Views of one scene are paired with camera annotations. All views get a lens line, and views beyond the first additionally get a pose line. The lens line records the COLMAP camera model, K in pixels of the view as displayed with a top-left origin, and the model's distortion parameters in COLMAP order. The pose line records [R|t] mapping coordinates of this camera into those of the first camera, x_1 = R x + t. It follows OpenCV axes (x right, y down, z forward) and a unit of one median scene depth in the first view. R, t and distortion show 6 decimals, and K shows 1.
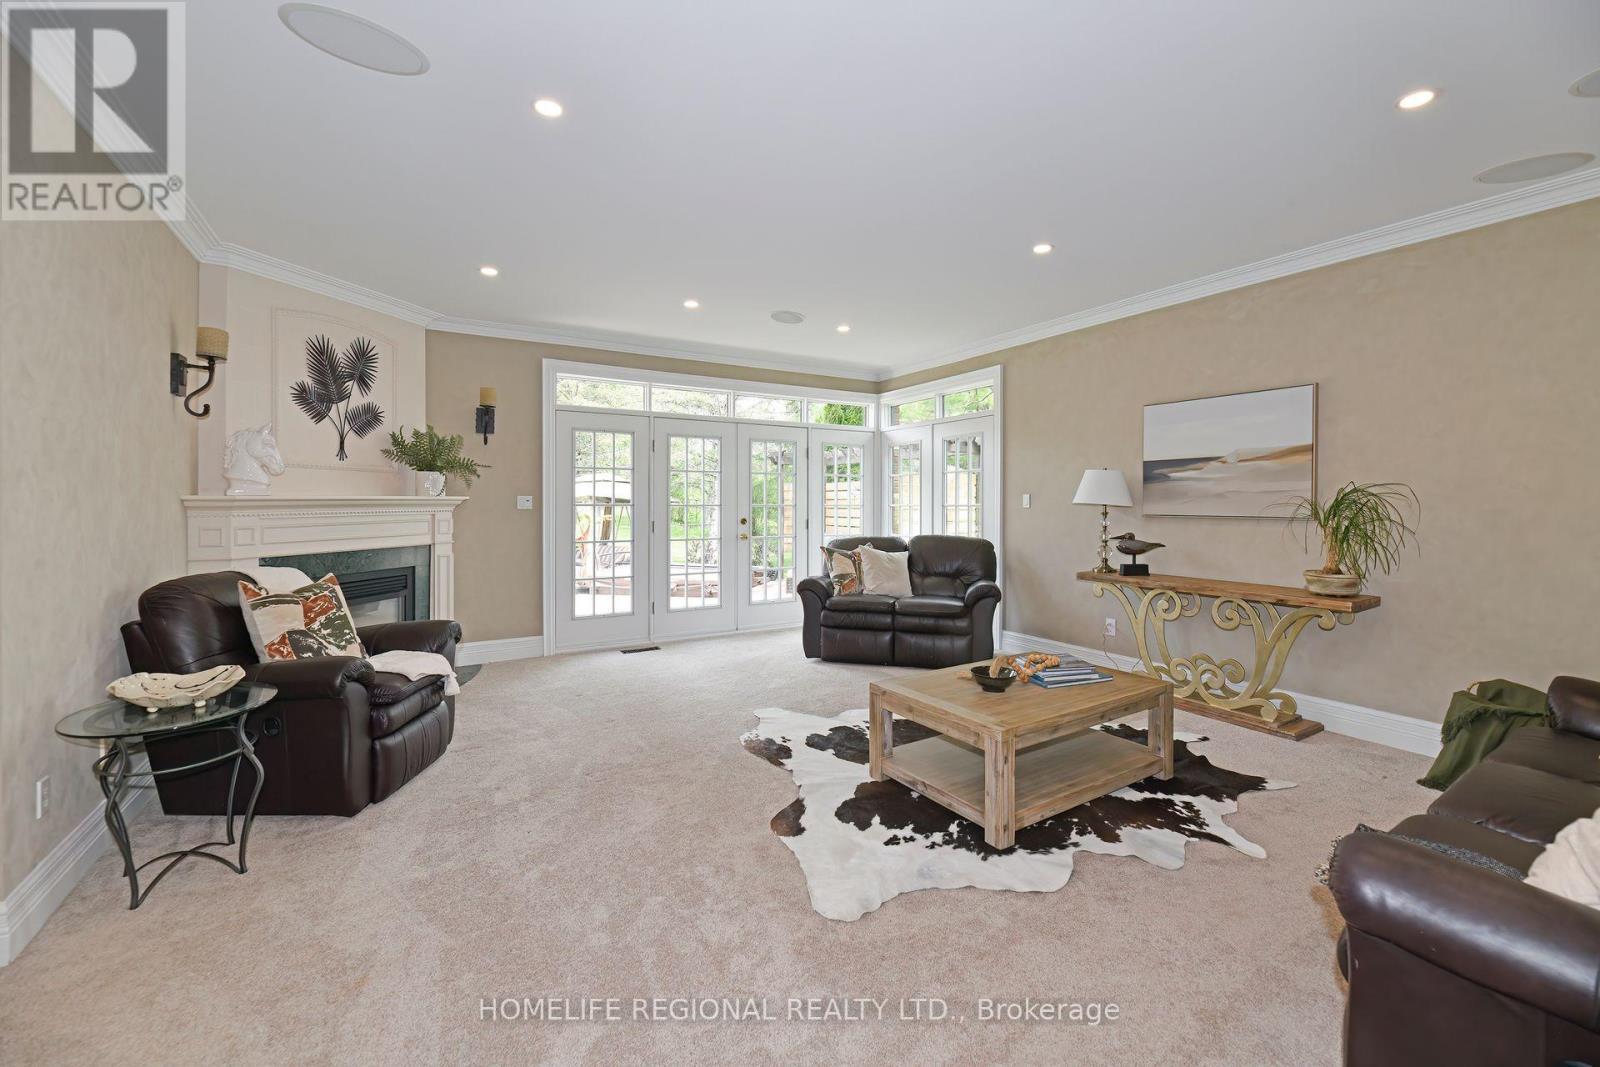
lens RADIAL K [[668.0, 0, 802.9], [0, 668.0, 519.6], [0, 0, 1]] dist [-0.001639, -0.000566]
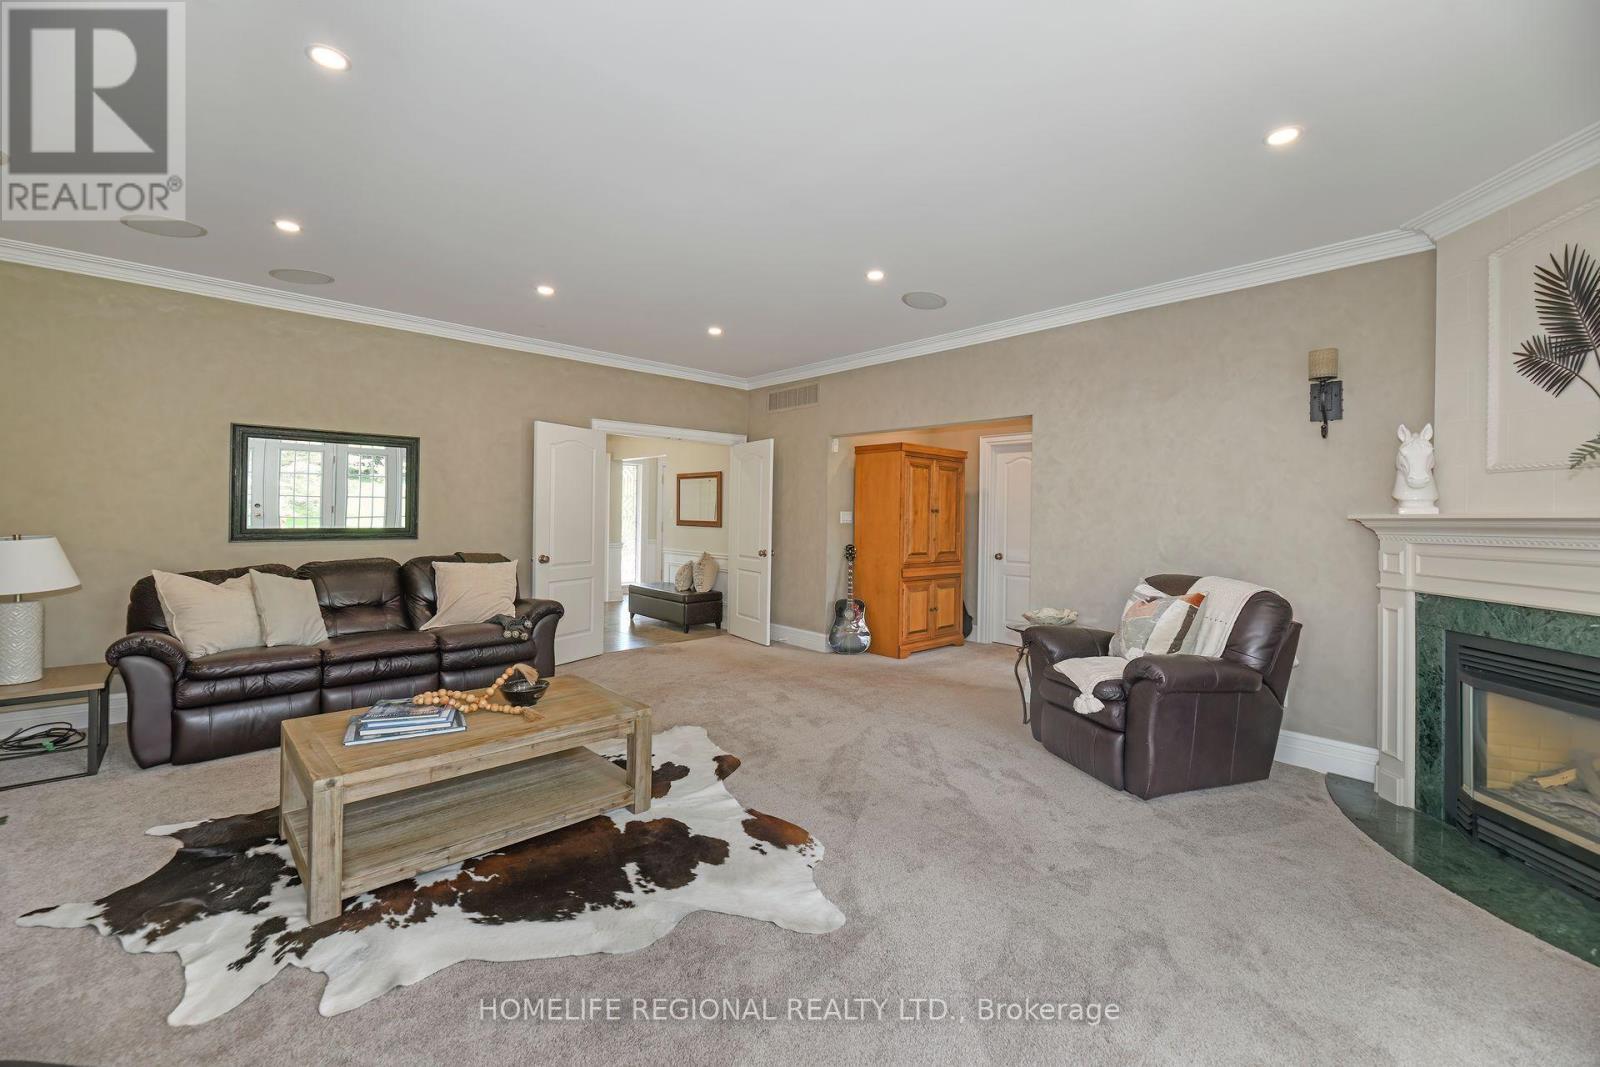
lens RADIAL K [[668.0, 0, 809.9], [0, 668.0, 519.9], [0, 0, 1]] dist [-0.001639, -0.000566]
pose [[-0.976265, -0.013809, -0.216139, 0.079627], [-0.019545, 0.999511, 0.024424, -0.037591], [0.215695, 0.028069, -0.976057, 1.710049]]
